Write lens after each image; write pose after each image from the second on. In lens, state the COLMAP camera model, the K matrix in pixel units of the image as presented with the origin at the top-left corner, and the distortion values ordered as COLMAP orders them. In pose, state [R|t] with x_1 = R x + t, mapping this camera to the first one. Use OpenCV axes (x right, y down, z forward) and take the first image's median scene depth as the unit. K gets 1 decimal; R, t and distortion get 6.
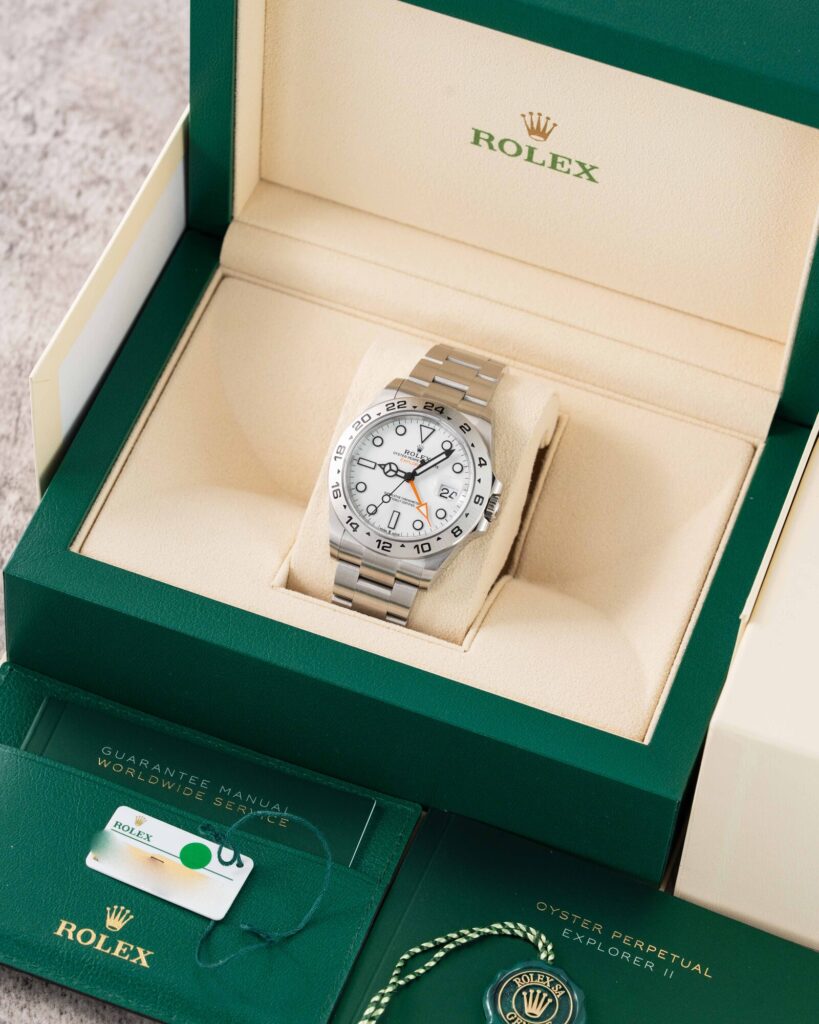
lens RADIAL K [[4634.7, 0, 408.6], [0, 4634.7, 512.4], [0, 0, 1]] dist [0.042748, 0.000000]
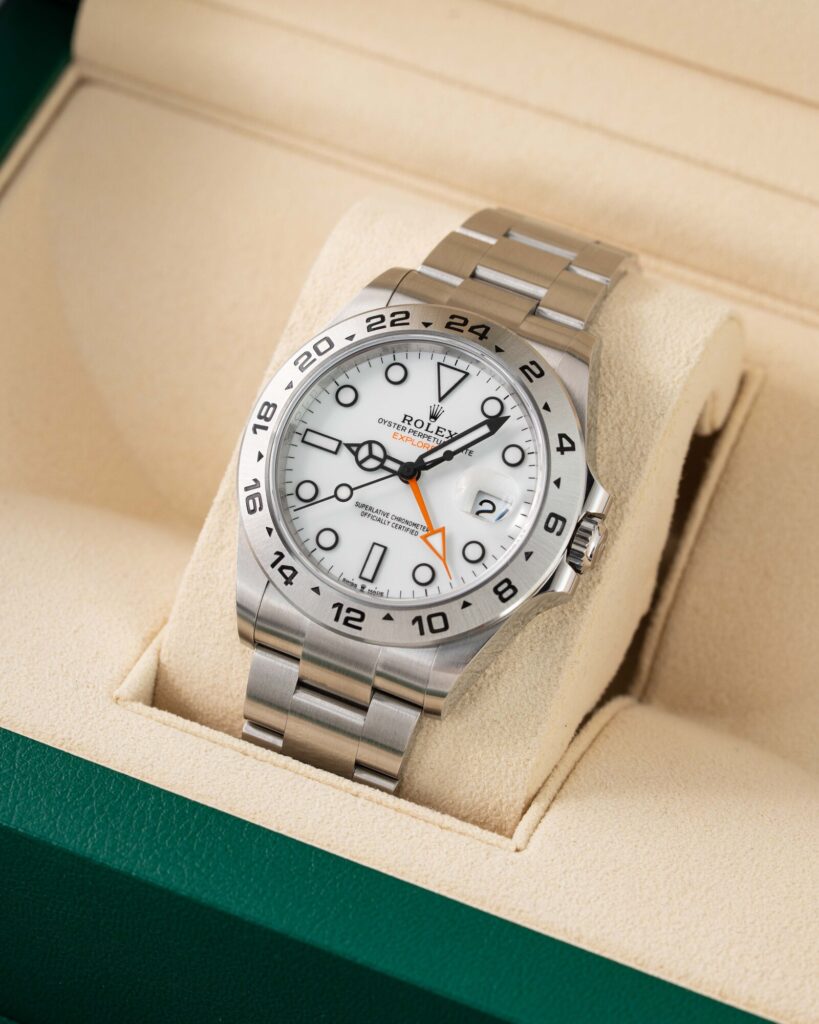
lens RADIAL K [[4634.7, 0, 408.9], [0, 4634.7, 509.6], [0, 0, 1]] dist [0.042748, 0.000000]
pose [[0.997196, 0.028430, -0.069221, 0.032355], [-0.031881, 0.998276, -0.049272, 0.019047], [0.067701, 0.051341, 0.996384, 0.532163]]
